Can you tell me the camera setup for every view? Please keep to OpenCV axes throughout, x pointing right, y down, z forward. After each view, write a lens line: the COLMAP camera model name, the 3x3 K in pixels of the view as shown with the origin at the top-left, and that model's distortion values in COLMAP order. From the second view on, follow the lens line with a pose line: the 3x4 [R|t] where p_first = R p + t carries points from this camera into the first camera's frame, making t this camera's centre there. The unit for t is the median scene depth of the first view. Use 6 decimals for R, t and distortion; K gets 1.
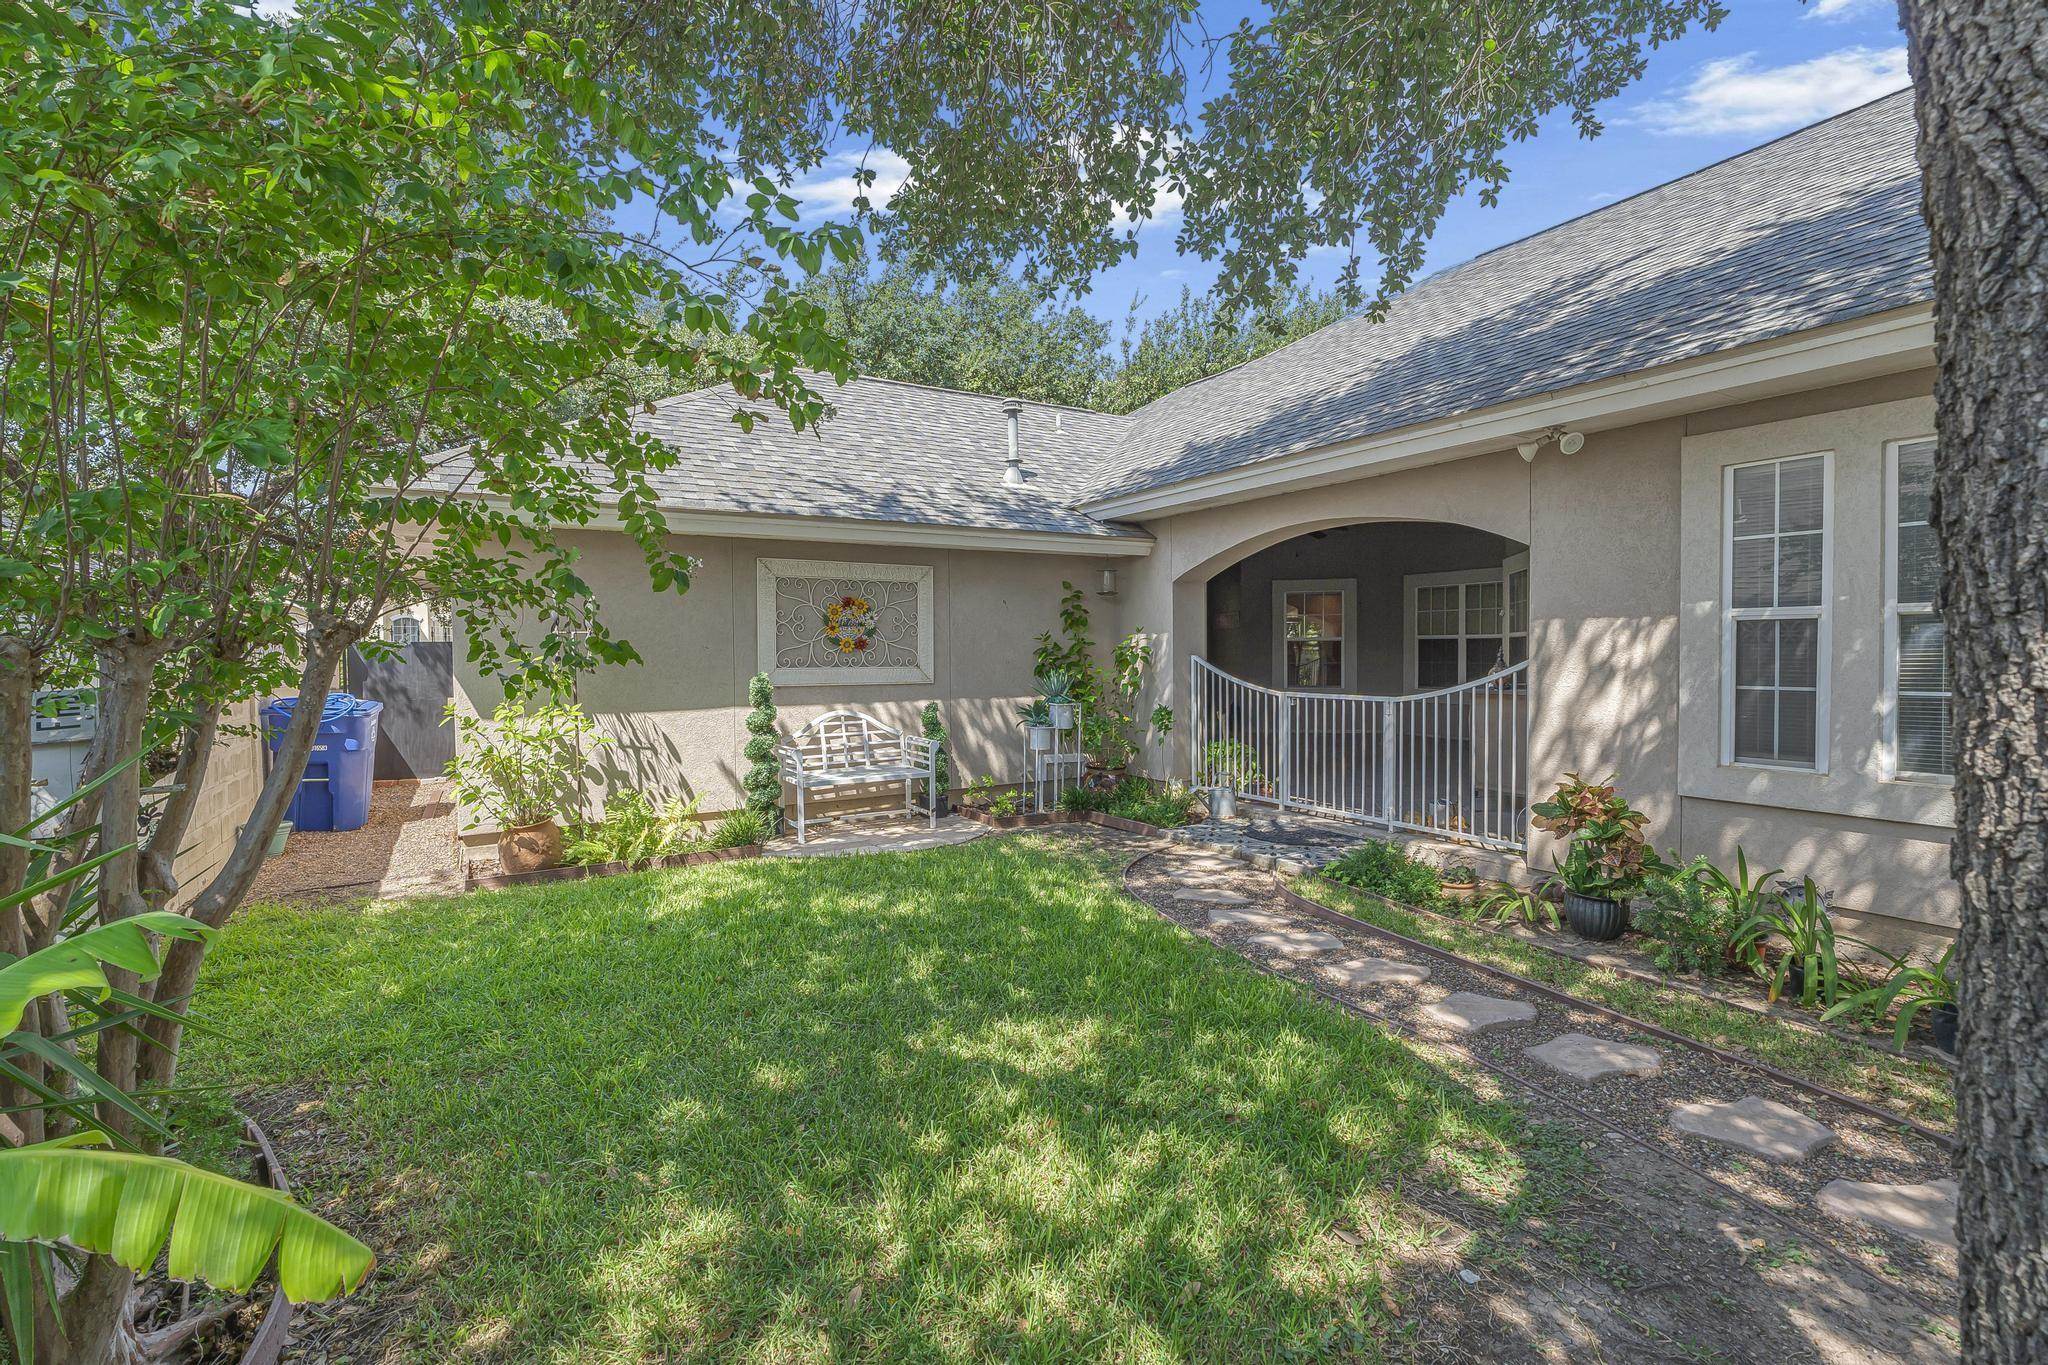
lens RADIAL K [[929.5, 0, 1026.8], [0, 929.5, 669.7], [0, 0, 1]] dist [-0.003584, 0.001627]
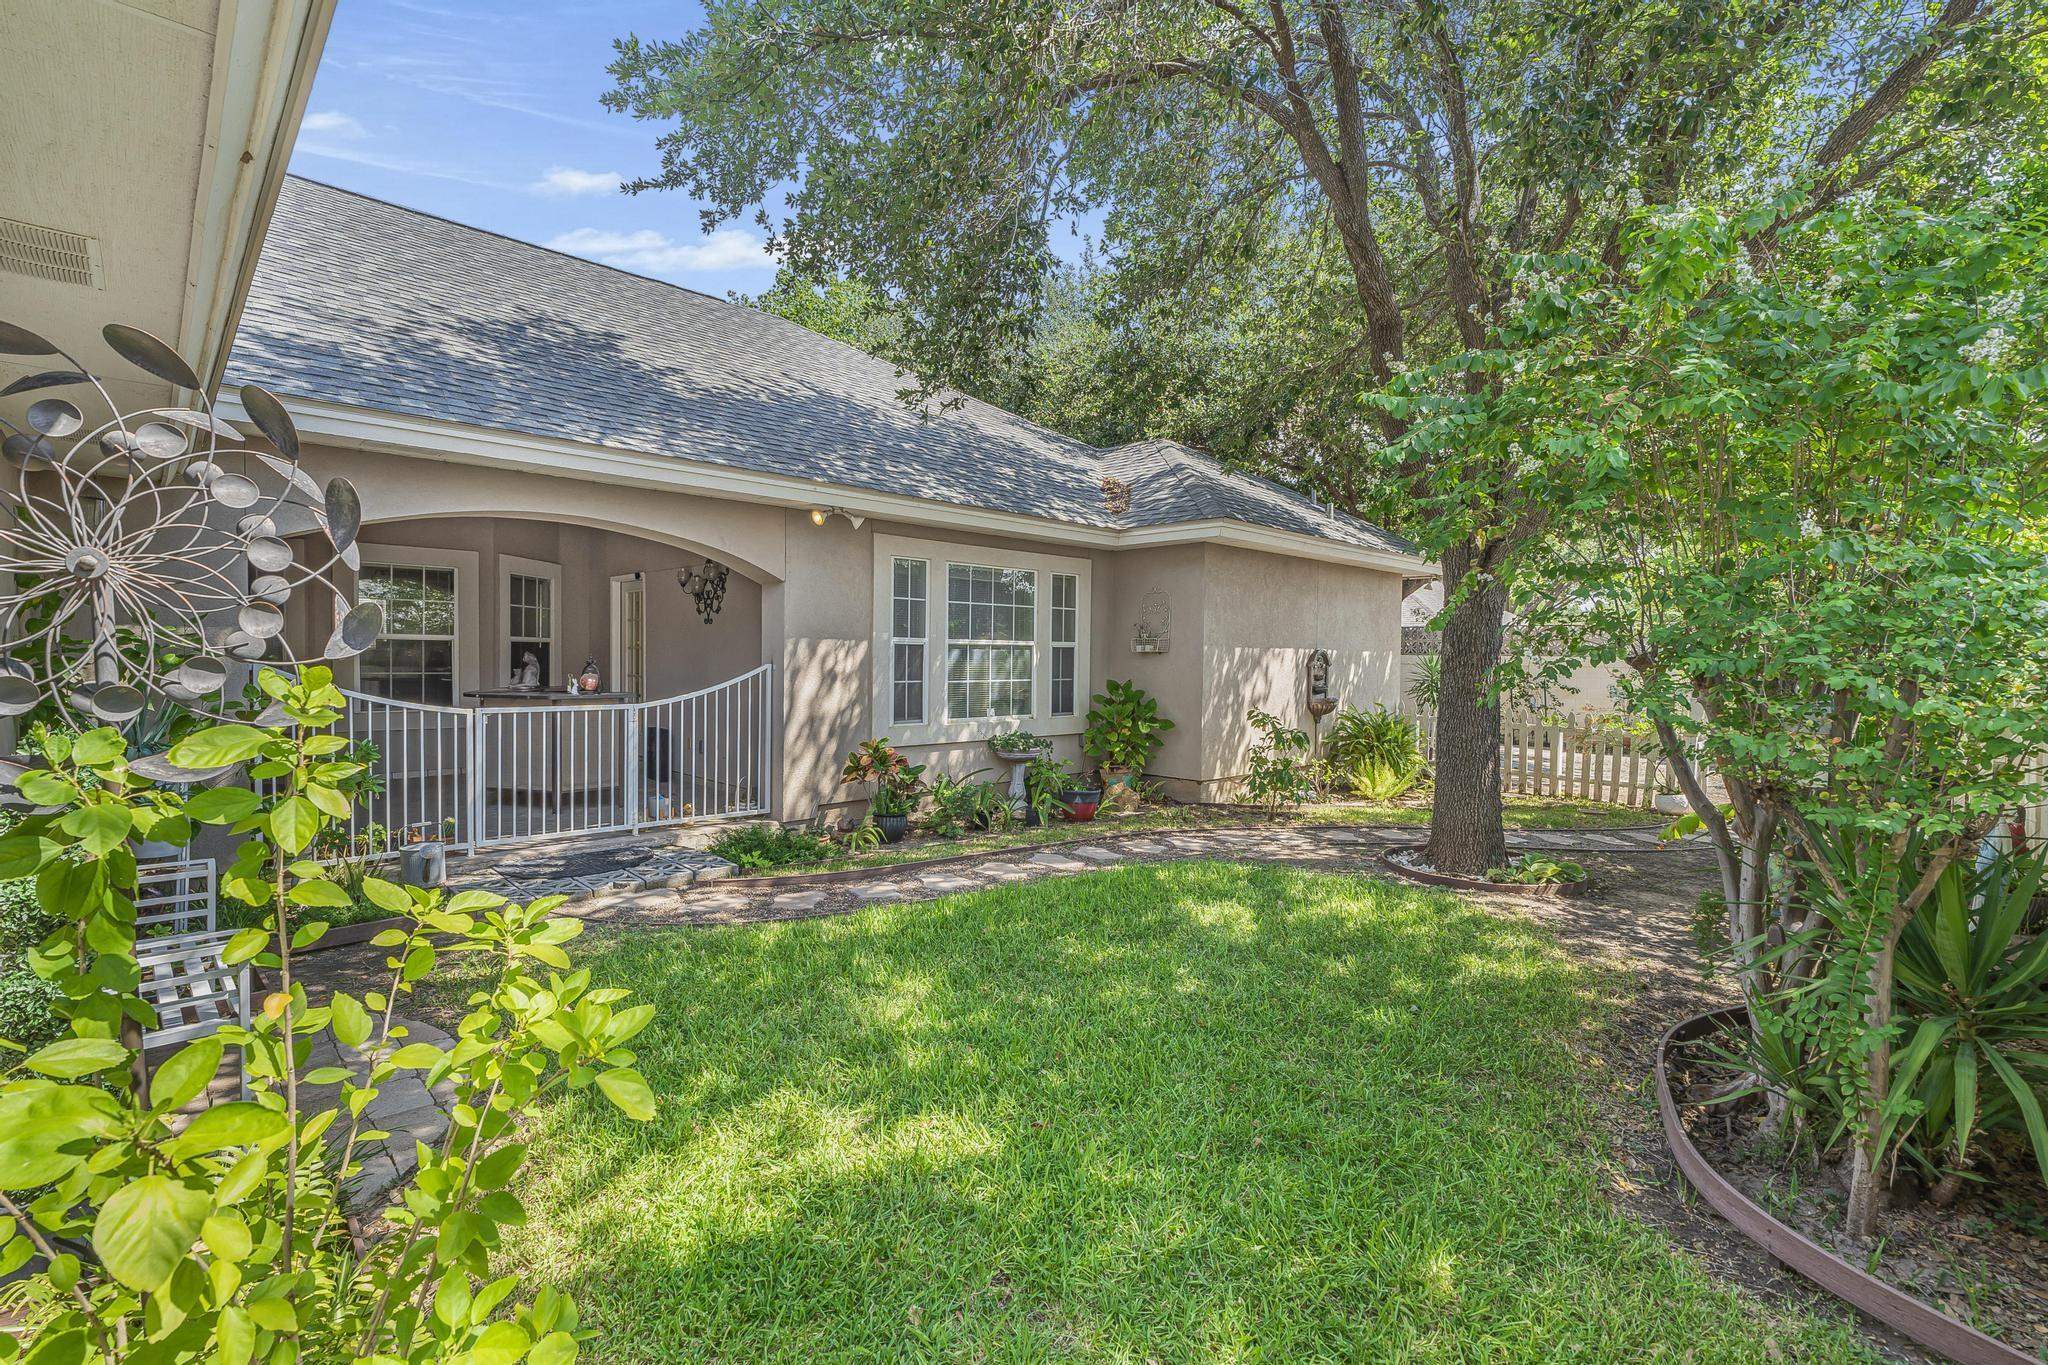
lens RADIAL K [[929.5, 0, 1026.8], [0, 929.5, 669.7], [0, 0, 1]] dist [-0.003584, 0.001627]
pose [[-0.239345, -0.007566, 0.970905, -0.903711], [0.018249, 0.999758, 0.012290, -0.020766], [-0.970763, 0.020660, -0.239149, 1.066223]]
